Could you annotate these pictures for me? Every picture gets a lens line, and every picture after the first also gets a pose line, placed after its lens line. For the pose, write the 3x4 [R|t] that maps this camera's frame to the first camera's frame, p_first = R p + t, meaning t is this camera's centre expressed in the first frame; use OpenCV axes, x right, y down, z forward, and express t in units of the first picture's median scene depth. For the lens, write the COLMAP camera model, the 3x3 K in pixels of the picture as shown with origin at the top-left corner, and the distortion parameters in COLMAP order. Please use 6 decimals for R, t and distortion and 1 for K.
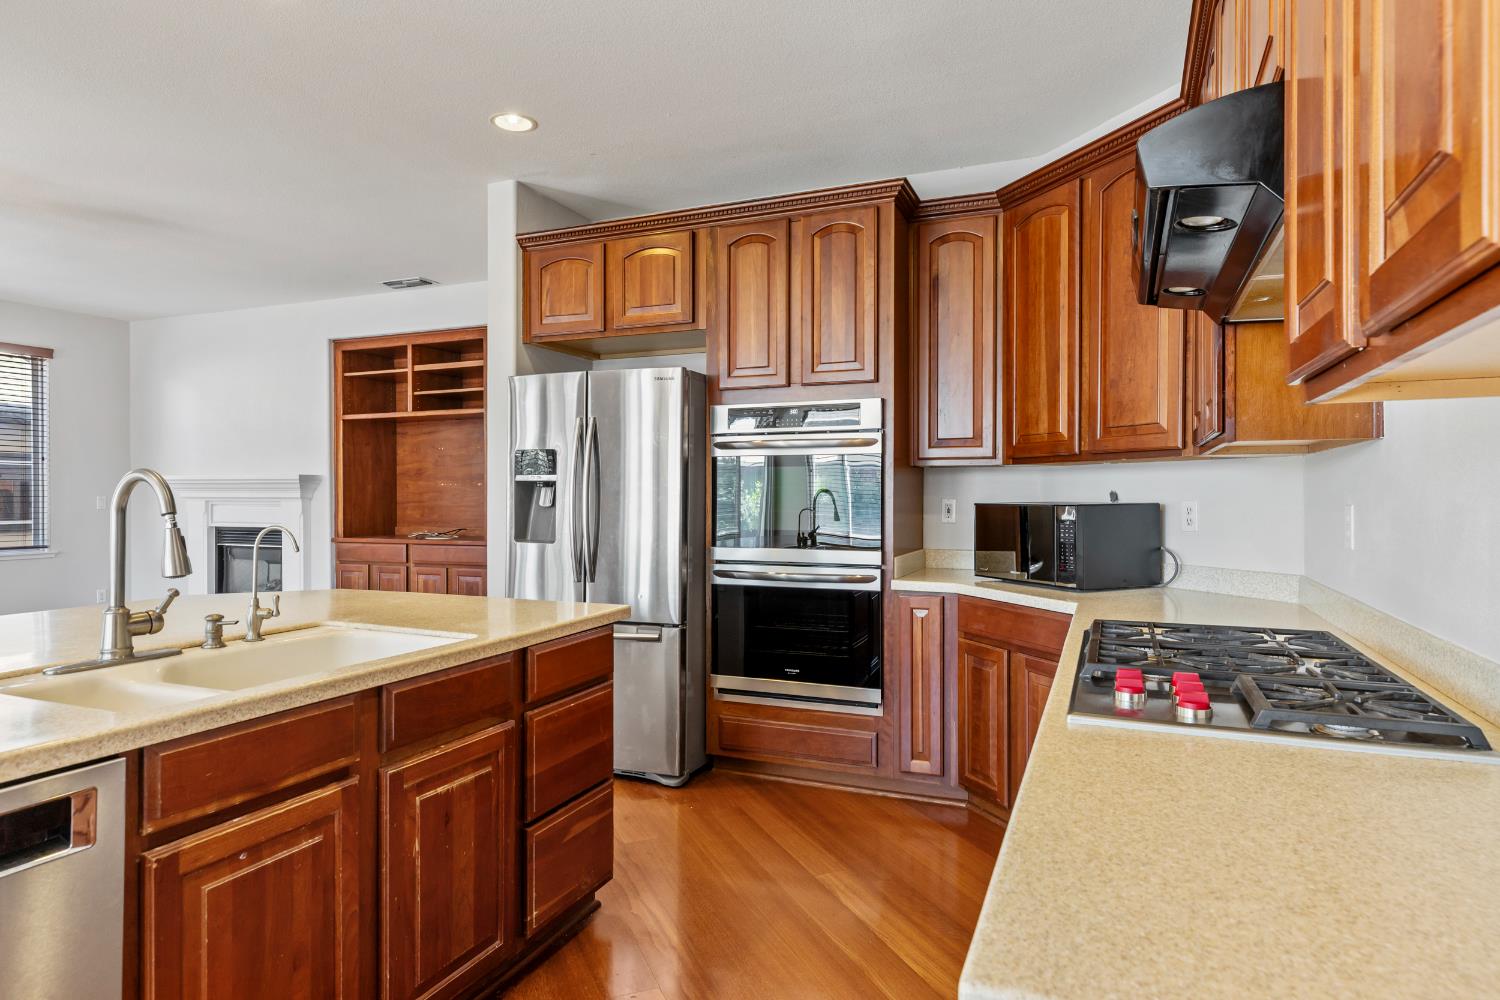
lens RADIAL K [[869.3, 0, 750.0], [0, 869.3, 500.0], [0, 0, 1]] dist [0.016630, -0.000989]
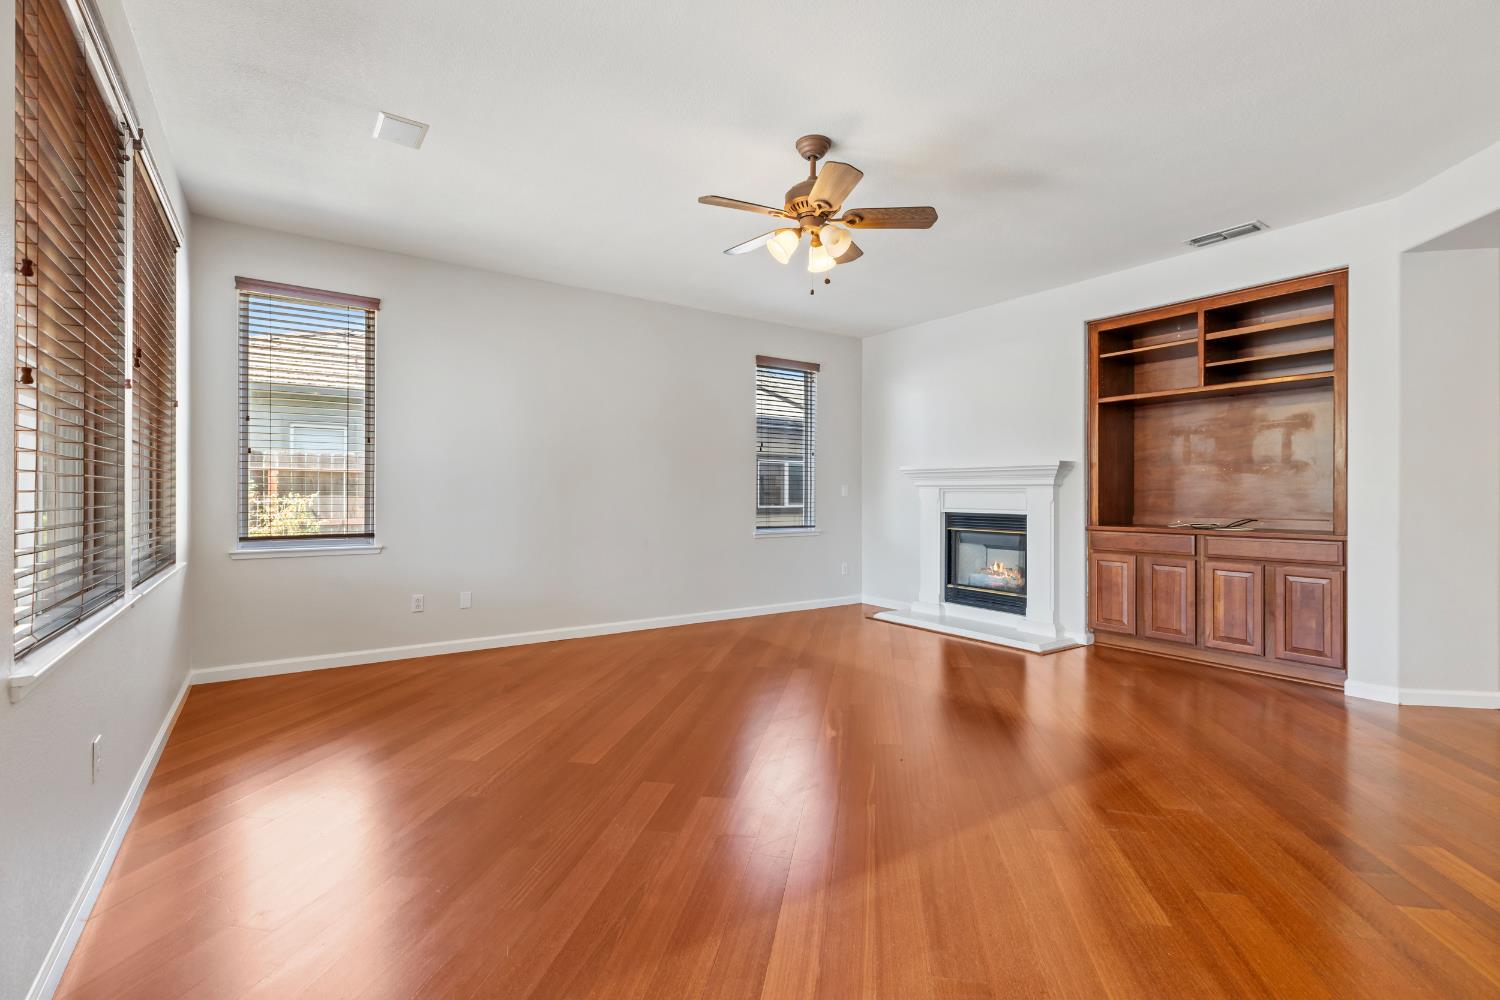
lens RADIAL K [[669.8, 0, 748.8], [0, 669.8, 495.3], [0, 0, 1]] dist [-0.000592, 0.000184]
pose [[0.849268, 0.004506, -0.527943, -0.403850], [-0.006393, 0.999978, -0.001750, 0.013122], [0.527924, 0.004862, 0.849278, 0.169710]]
